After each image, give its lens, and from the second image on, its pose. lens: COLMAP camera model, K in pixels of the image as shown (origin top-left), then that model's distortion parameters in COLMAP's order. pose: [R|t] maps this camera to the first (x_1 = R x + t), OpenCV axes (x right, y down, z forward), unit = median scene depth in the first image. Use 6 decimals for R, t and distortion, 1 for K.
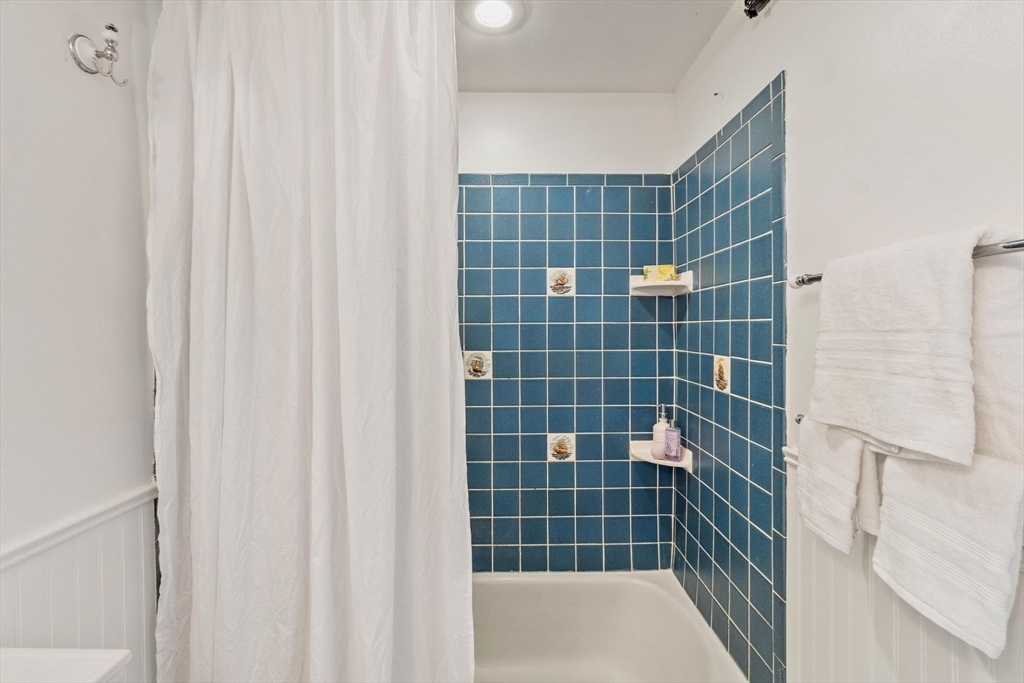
lens RADIAL K [[448.3, 0, 507.7], [0, 448.3, 327.2], [0, 0, 1]] dist [0.000297, -0.000308]
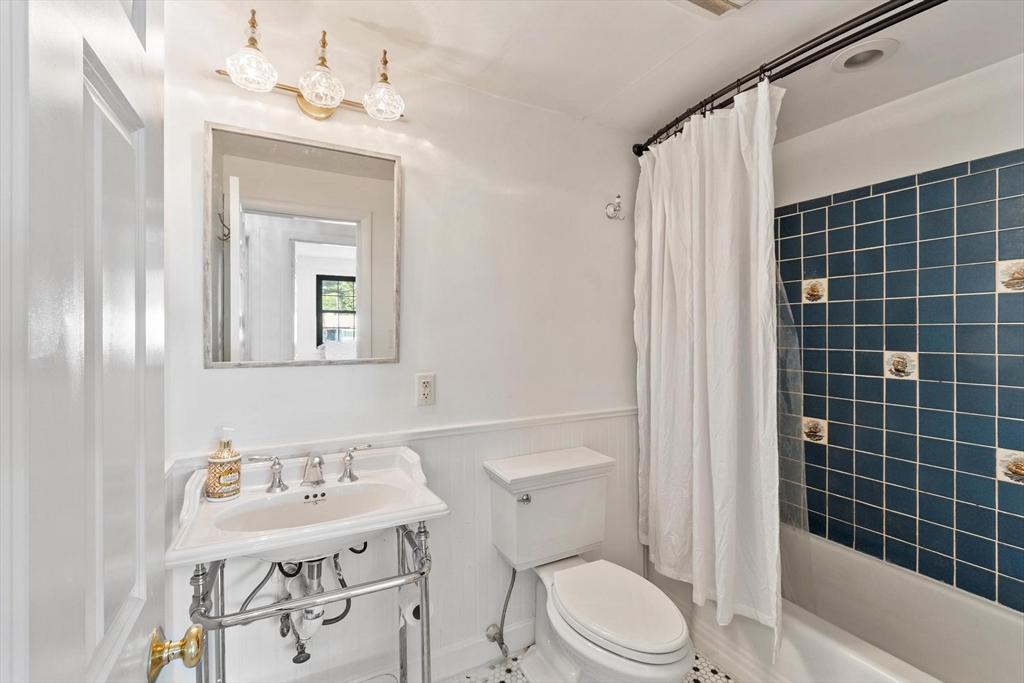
lens RADIAL K [[448.3, 0, 511.2], [0, 448.3, 332.2], [0, 0, 1]] dist [0.000297, -0.000308]
pose [[0.463985, 0.008813, -0.885799, 0.760408], [0.009094, 0.999850, 0.014711, -0.024796], [0.885796, -0.014881, 0.463835, -0.465721]]
